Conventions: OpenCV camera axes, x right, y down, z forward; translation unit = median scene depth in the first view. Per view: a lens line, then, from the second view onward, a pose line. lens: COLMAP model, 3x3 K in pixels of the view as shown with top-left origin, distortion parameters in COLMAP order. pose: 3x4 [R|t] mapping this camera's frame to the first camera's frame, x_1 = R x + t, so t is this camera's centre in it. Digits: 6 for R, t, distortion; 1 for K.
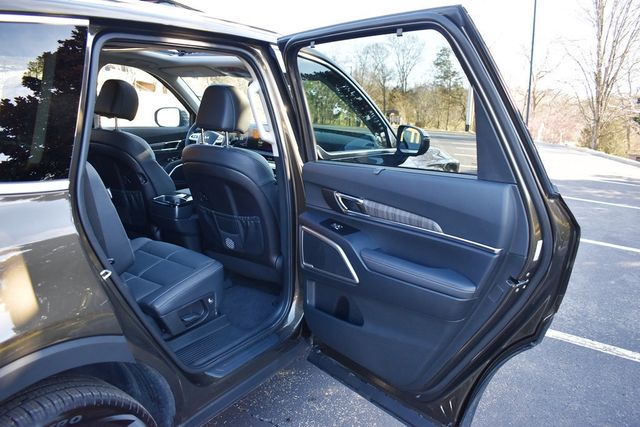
lens RADIAL K [[499.2, 0, 323.5], [0, 499.2, 212.5], [0, 0, 1]] dist [-0.094644, 0.012062]
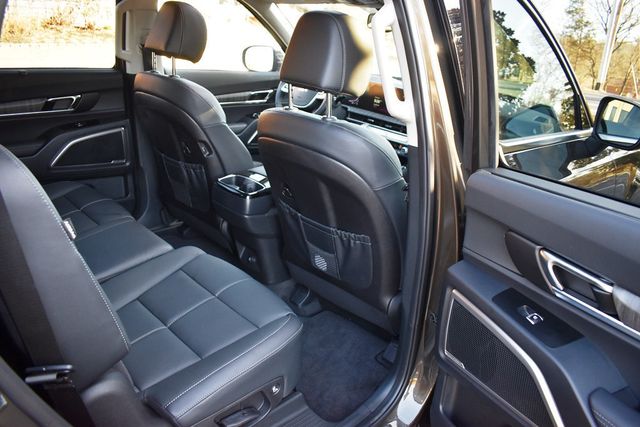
lens RADIAL K [[499.2, 0, 323.5], [0, 499.2, 218.2], [0, 0, 1]] dist [-0.094644, 0.012062]
pose [[0.976149, 0.106674, -0.189088, -0.066567], [-0.083224, 0.988288, 0.127909, -0.080693], [0.200518, -0.109122, 0.973594, 0.366023]]
